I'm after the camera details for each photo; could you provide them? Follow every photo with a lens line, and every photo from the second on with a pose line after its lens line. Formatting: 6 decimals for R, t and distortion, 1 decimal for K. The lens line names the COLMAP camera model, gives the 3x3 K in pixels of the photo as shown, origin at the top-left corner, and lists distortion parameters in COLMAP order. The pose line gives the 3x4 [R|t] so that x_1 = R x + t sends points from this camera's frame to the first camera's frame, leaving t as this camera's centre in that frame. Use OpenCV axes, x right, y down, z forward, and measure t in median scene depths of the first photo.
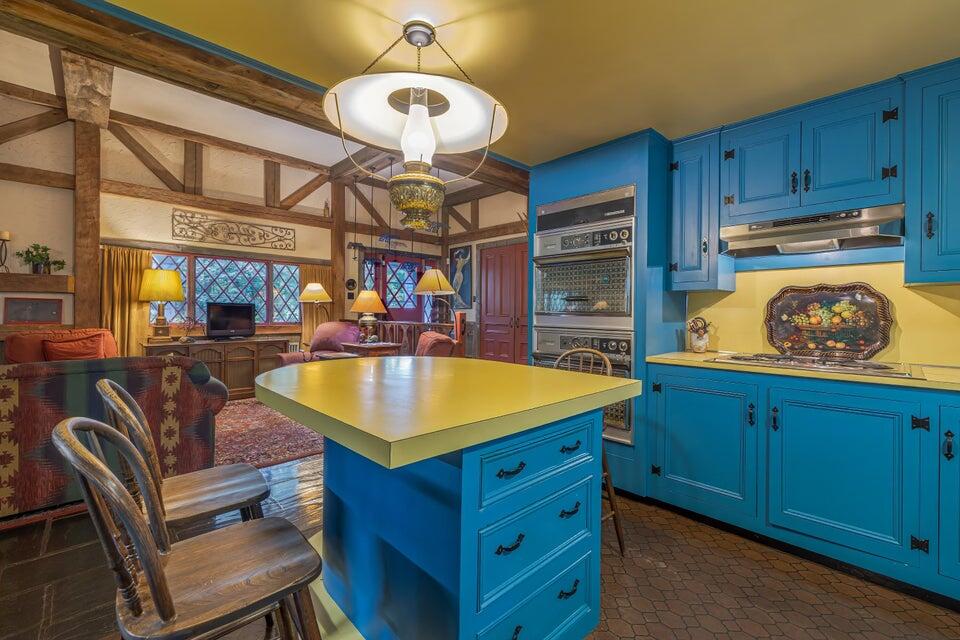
lens RADIAL K [[407.1, 0, 476.8], [0, 407.1, 316.4], [0, 0, 1]] dist [0.002373, 0.000074]
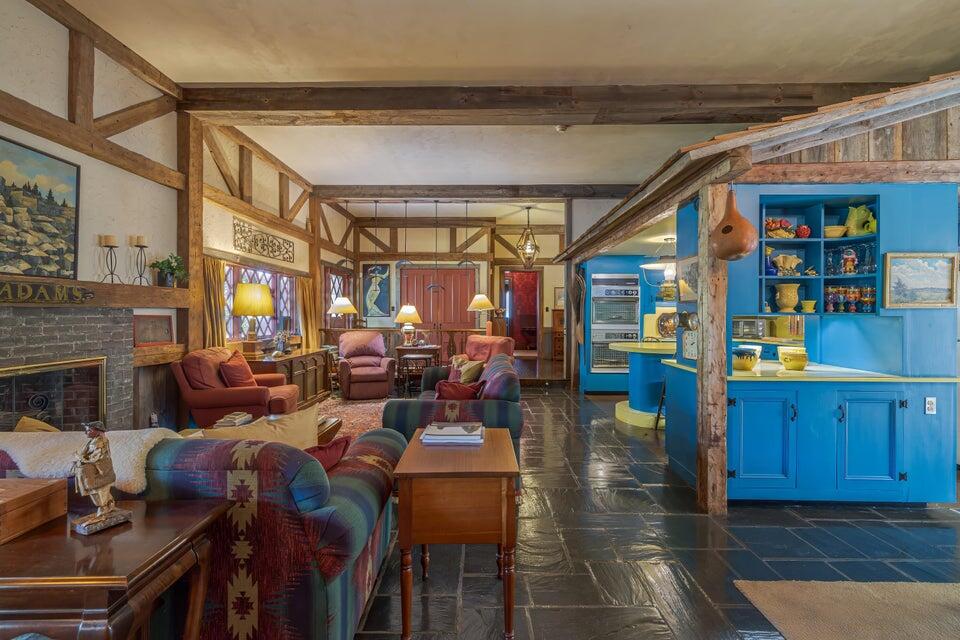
lens RADIAL K [[407.1, 0, 478.9], [0, 407.1, 314.6], [0, 0, 1]] dist [0.002373, 0.000074]
pose [[0.702879, -0.008109, 0.711263, -1.006997], [0.010929, 0.999940, 0.000599, -0.033764], [-0.711225, 0.007352, 0.702926, -0.052967]]
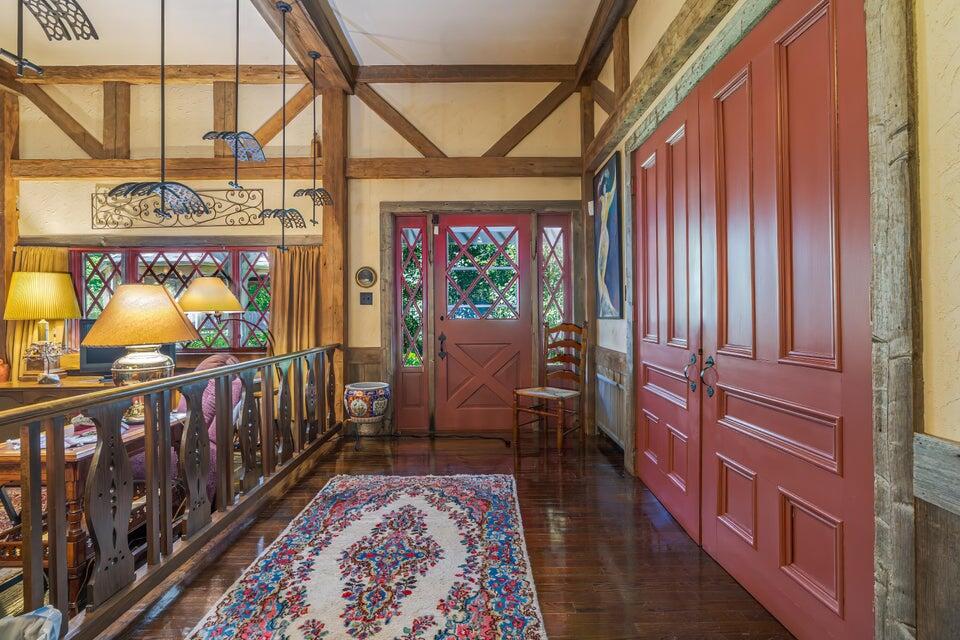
lens RADIAL K [[507.8, 0, 479.2], [0, 507.8, 317.3], [0, 0, 1]] dist [-0.002503, -0.001181]
pose [[0.726112, -0.015599, -0.687400, 0.323626], [0.005779, 0.999846, -0.016585, -0.019437], [0.687553, 0.008070, 0.726090, 0.816223]]
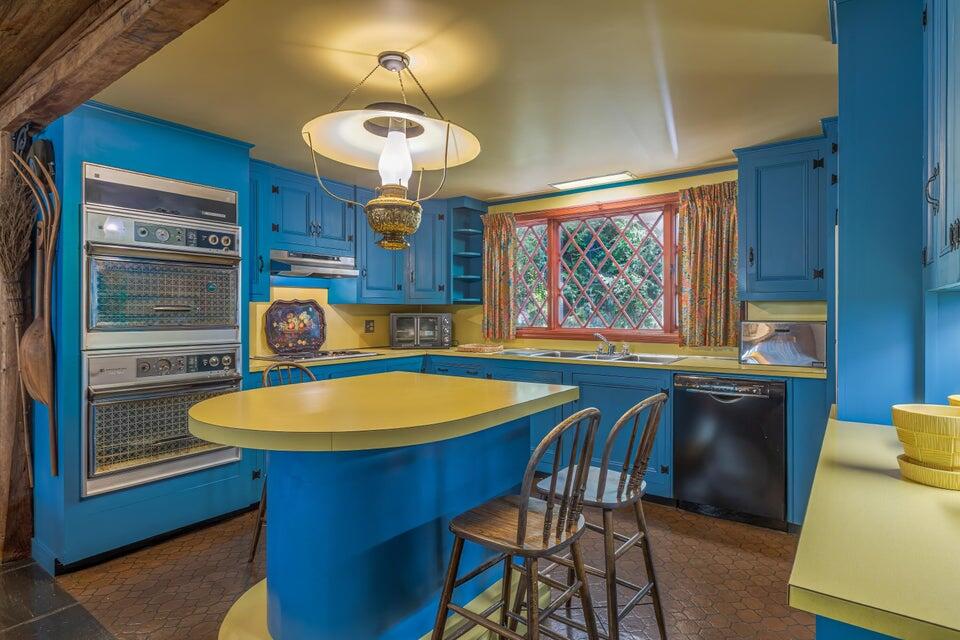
lens RADIAL K [[511.7, 0, 474.1], [0, 511.7, 316.4], [0, 0, 1]] dist [-0.002704, 0.000342]
pose [[-0.176844, -0.015660, 0.984114, -0.416142], [0.011173, 0.999777, 0.017917, -0.019809], [-0.984175, 0.014164, -0.176630, 0.299880]]
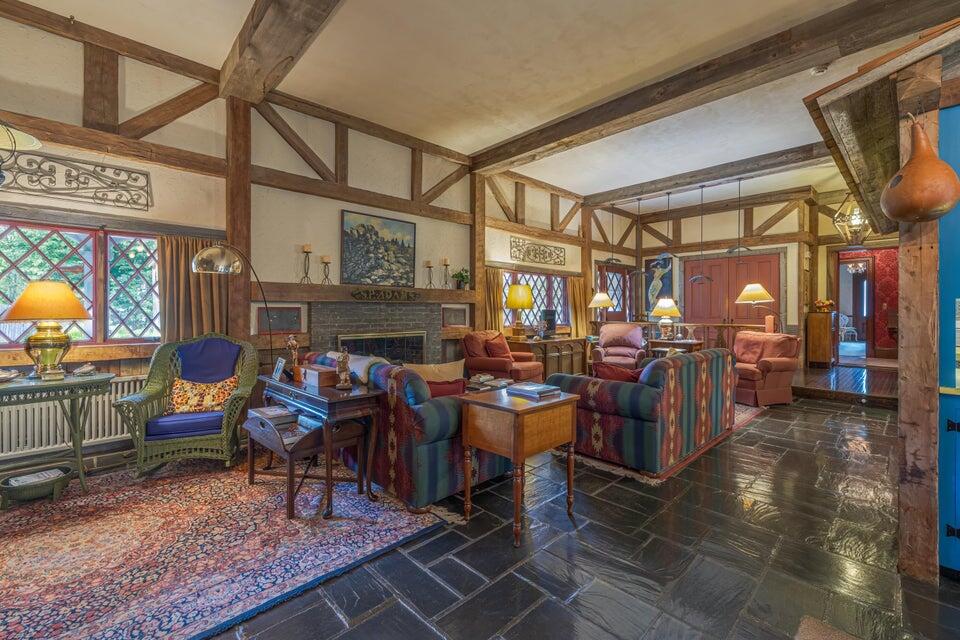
lens RADIAL K [[407.1, 0, 478.2], [0, 407.1, 312.5], [0, 0, 1]] dist [0.002373, 0.000074]
pose [[0.999940, -0.007573, -0.007913, -0.830093], [0.007531, 0.999958, -0.005305, -0.019449], [0.007953, 0.005245, 0.999955, -0.266046]]
